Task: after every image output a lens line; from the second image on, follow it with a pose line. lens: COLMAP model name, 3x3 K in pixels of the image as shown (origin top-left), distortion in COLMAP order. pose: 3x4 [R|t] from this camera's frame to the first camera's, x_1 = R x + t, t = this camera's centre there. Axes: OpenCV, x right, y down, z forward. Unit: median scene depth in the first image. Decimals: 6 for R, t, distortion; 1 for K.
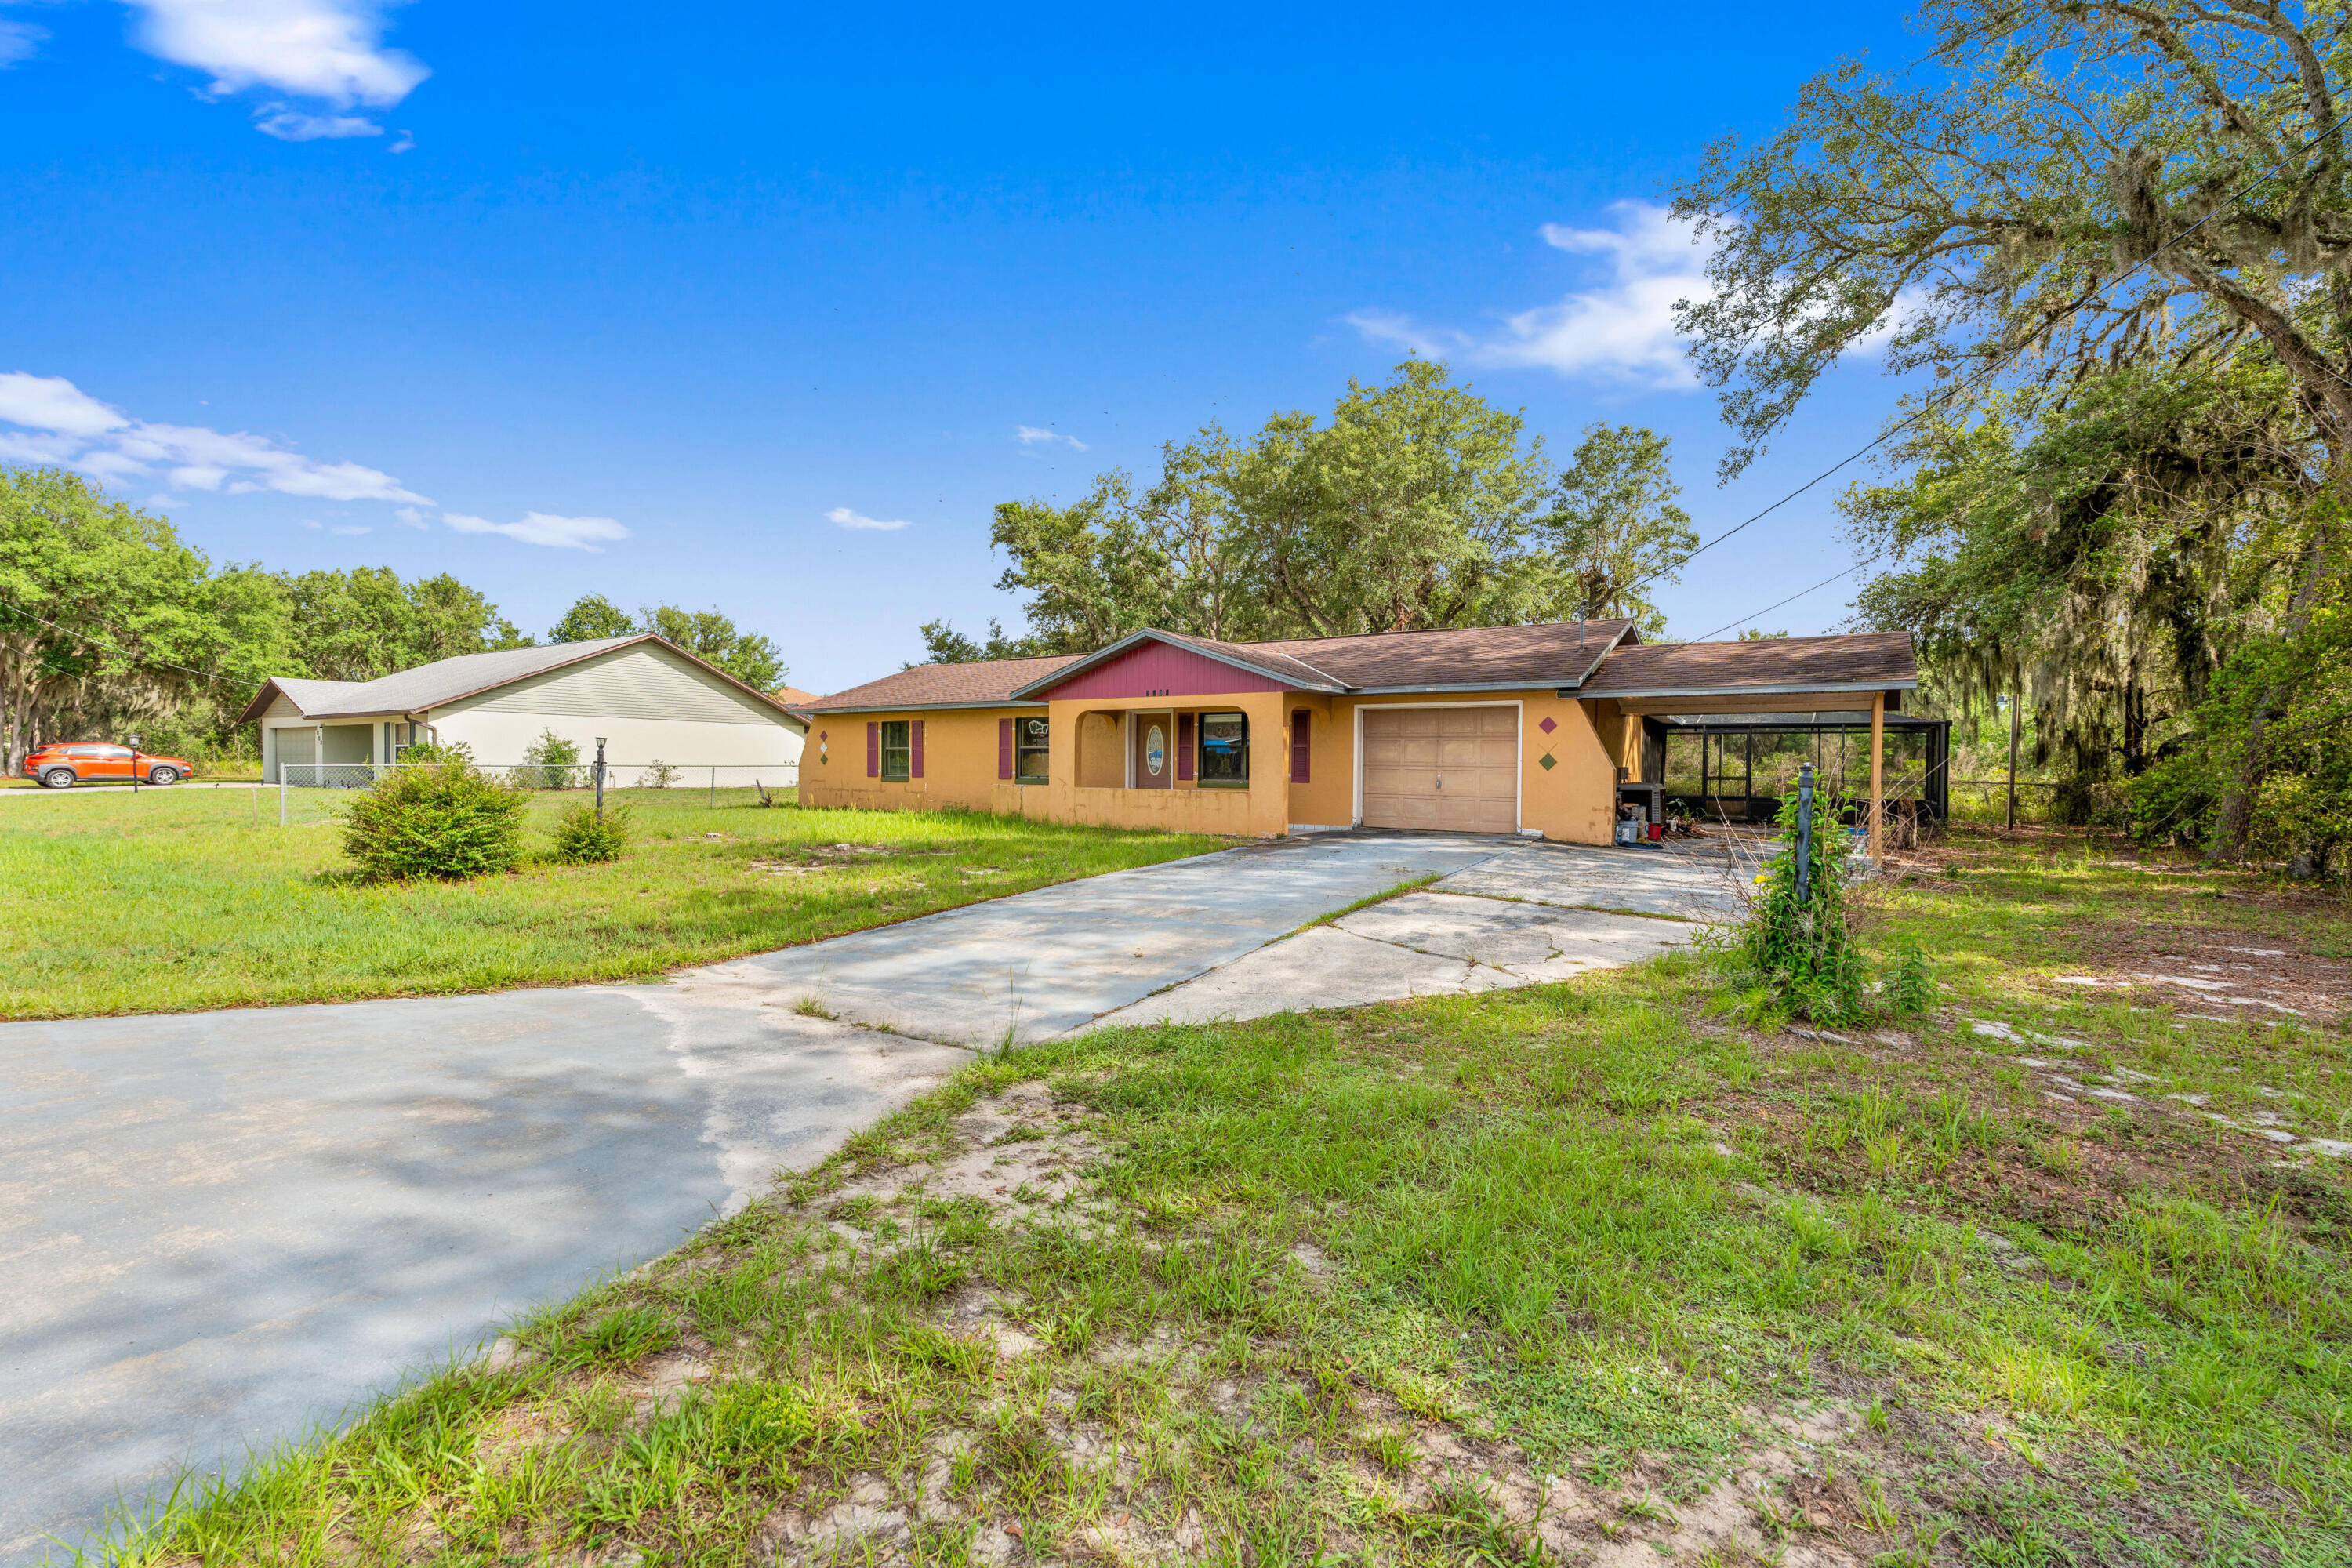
lens RADIAL K [[1036.0, 0, 1176.0], [0, 1036.0, 784.0], [0, 0, 1]] dist [-0.001745, -0.000992]
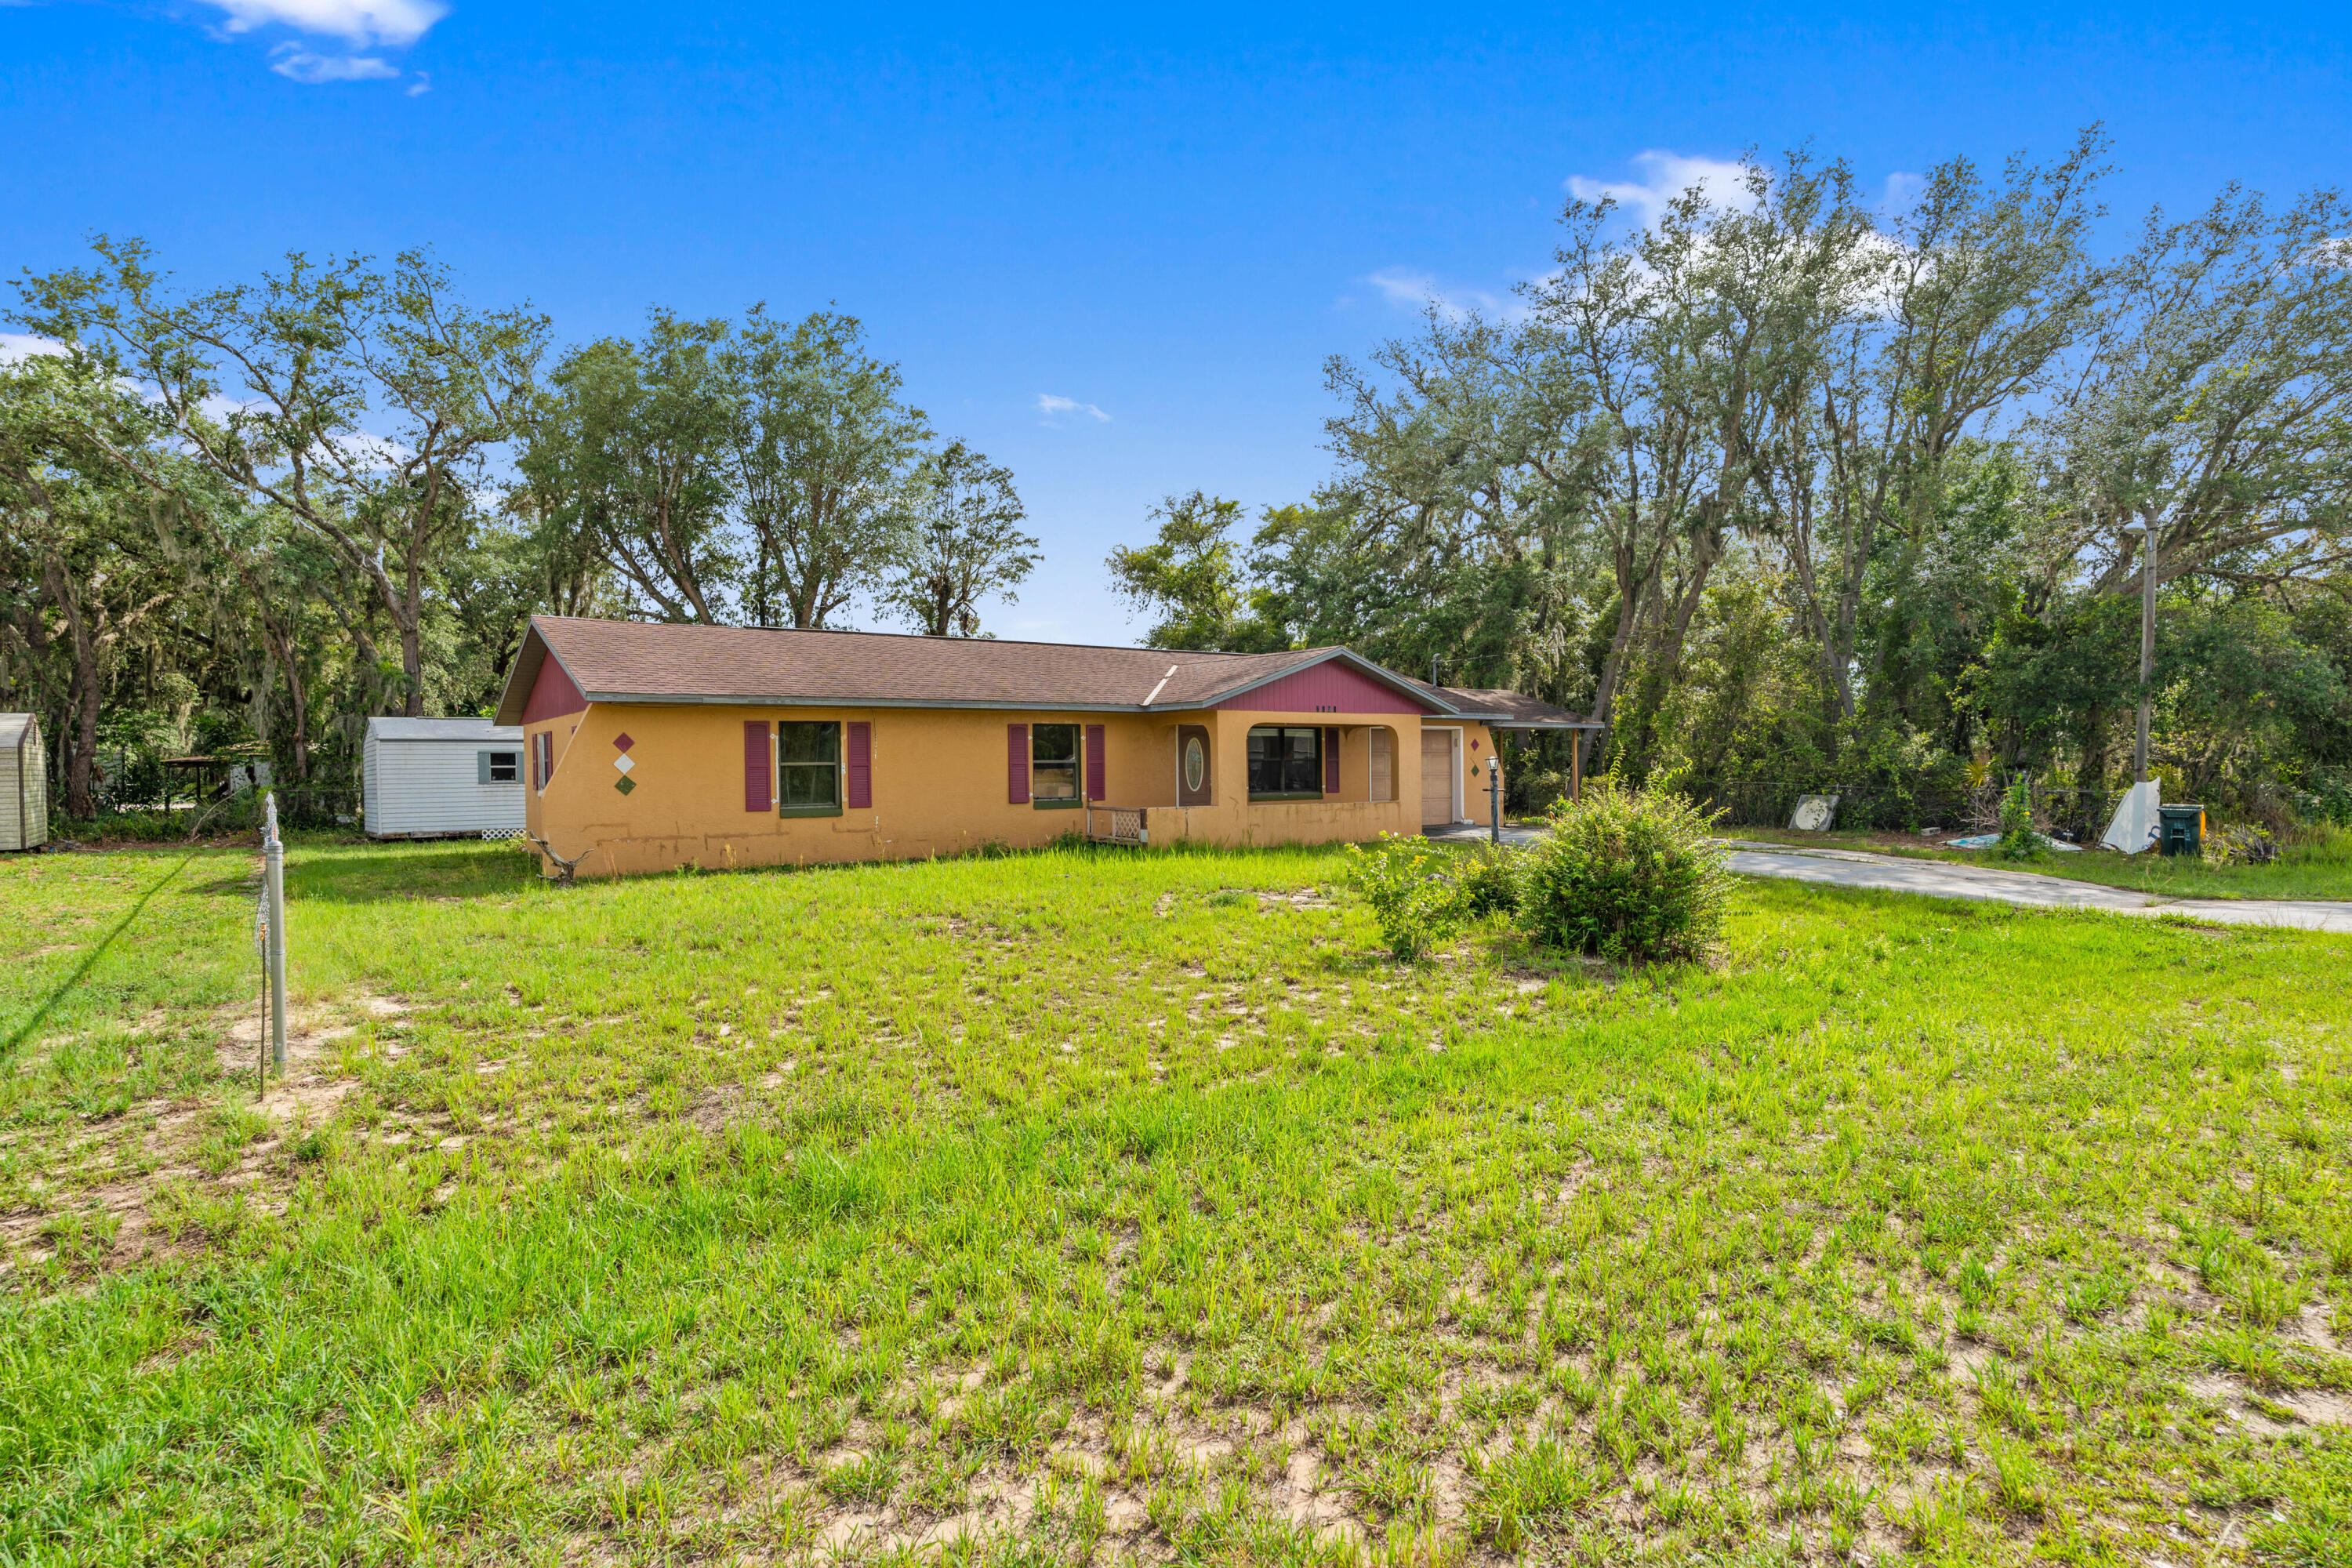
lens RADIAL K [[1243.6, 0, 1175.3], [0, 1243.6, 802.7], [0, 0, 1]] dist [0.019730, -0.022644]
pose [[0.386430, -0.035652, 0.921629, -0.956857], [0.034260, 0.999118, 0.024284, -0.023750], [-0.921682, 0.022191, 0.387311, 0.513607]]
